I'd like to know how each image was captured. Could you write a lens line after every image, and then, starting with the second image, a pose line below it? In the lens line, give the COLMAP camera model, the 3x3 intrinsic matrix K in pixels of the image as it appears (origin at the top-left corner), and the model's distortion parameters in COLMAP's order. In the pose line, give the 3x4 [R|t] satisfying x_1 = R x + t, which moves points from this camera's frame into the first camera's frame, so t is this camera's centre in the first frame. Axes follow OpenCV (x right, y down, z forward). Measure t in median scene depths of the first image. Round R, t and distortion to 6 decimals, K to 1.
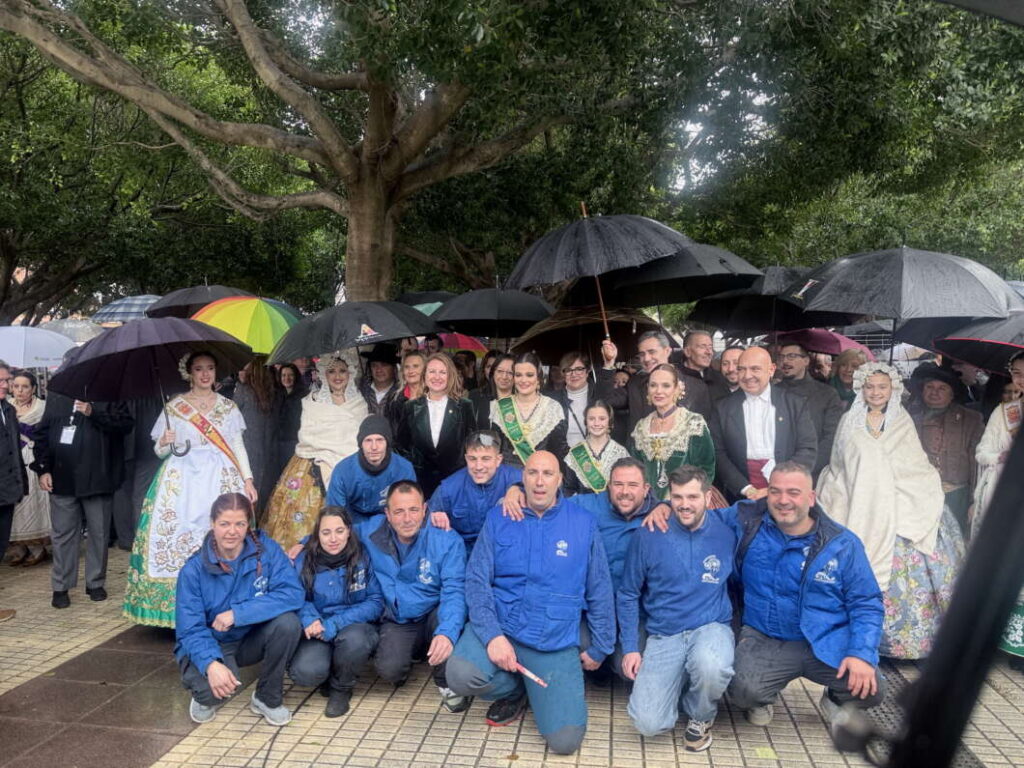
lens RADIAL K [[776.5, 0, 513.7], [0, 776.5, 342.0], [0, 0, 1]] dist [0.110111, -0.132698]
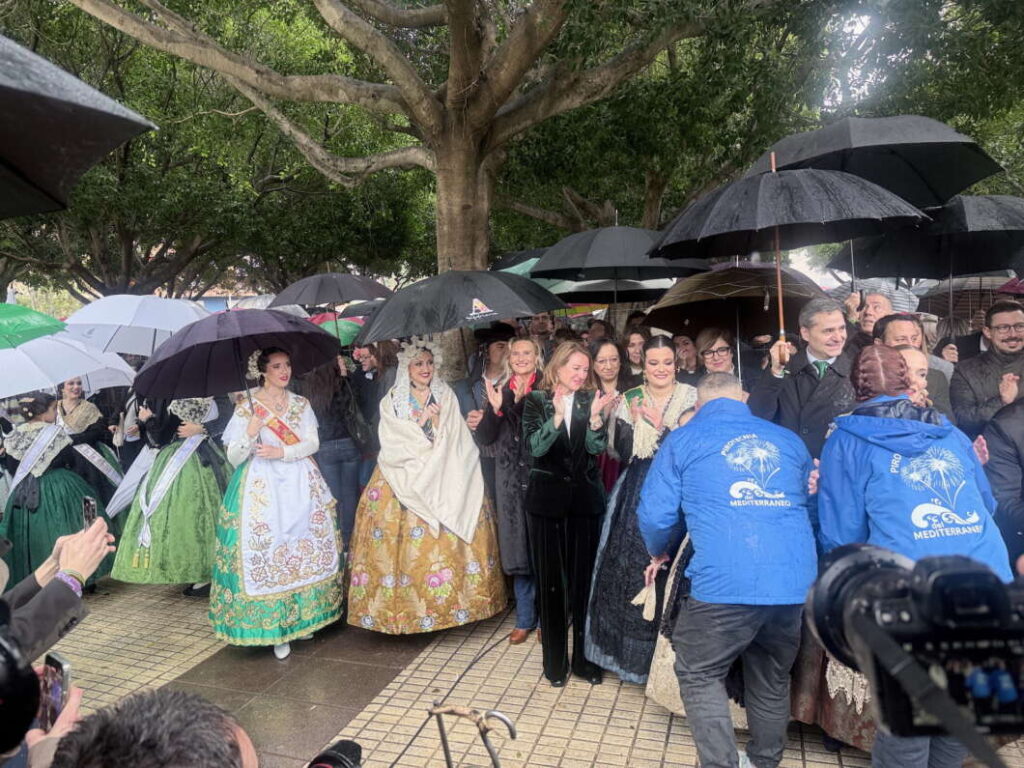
lens RADIAL K [[776.5, 0, 513.7], [0, 776.5, 342.0], [0, 0, 1]] dist [0.110111, -0.132698]
pose [[0.984399, -0.042640, -0.170706, 0.010059], [0.054235, 0.996485, 0.063842, -0.026535], [0.167384, -0.072104, 0.983252, 0.152762]]
